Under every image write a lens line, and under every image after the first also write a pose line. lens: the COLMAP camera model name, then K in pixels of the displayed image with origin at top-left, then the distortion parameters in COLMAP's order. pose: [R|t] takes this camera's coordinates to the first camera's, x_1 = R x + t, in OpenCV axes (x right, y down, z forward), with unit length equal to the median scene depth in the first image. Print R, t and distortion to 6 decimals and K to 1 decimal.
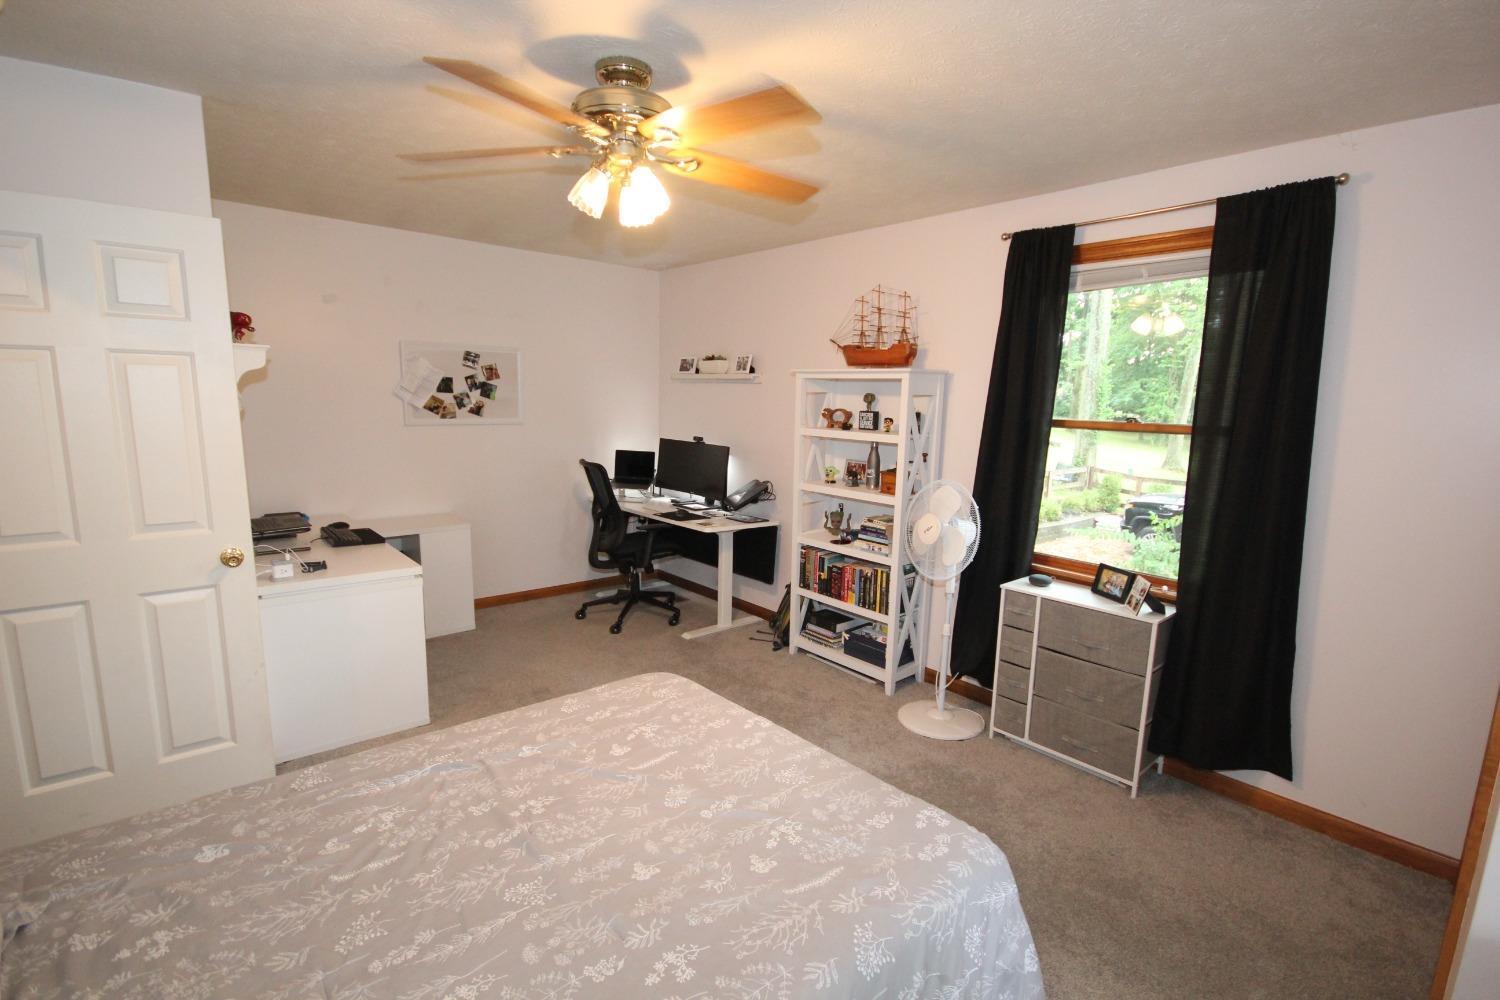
lens RADIAL K [[695.8, 0, 758.2], [0, 695.8, 507.9], [0, 0, 1]] dist [-0.002806, -0.004913]
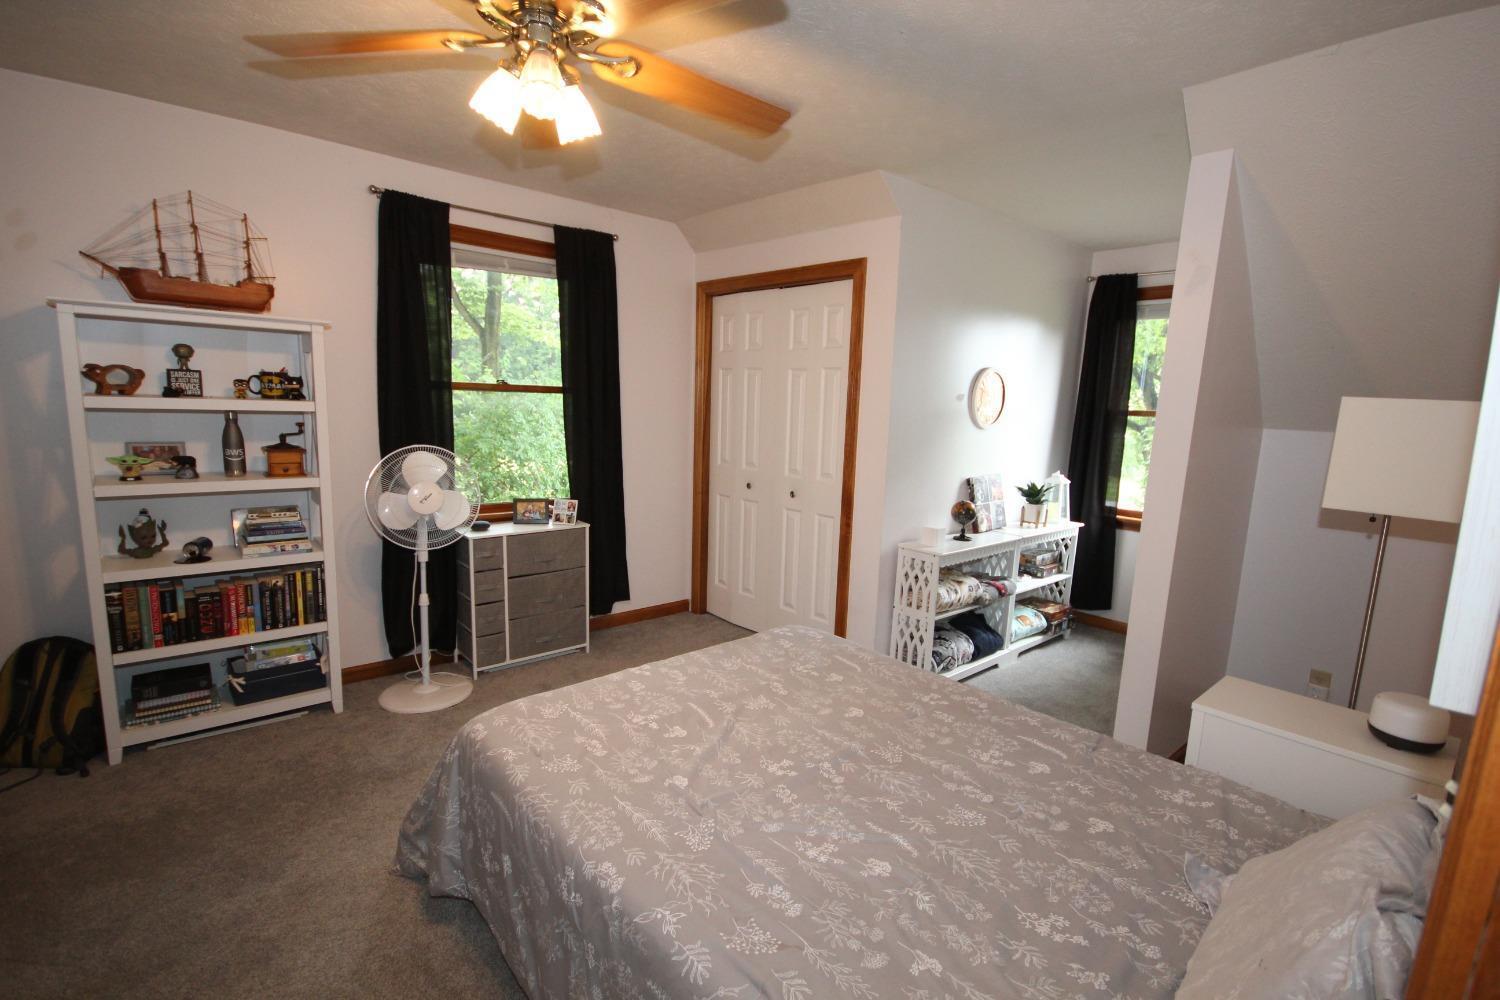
lens RADIAL K [[695.8, 0, 758.0], [0, 695.8, 504.4], [0, 0, 1]] dist [-0.002806, -0.004913]
pose [[-0.012158, -0.177702, 0.984009, -0.670198], [0.117936, 0.976958, 0.177886, -0.073588], [-0.992947, 0.118212, 0.009080, 0.514389]]
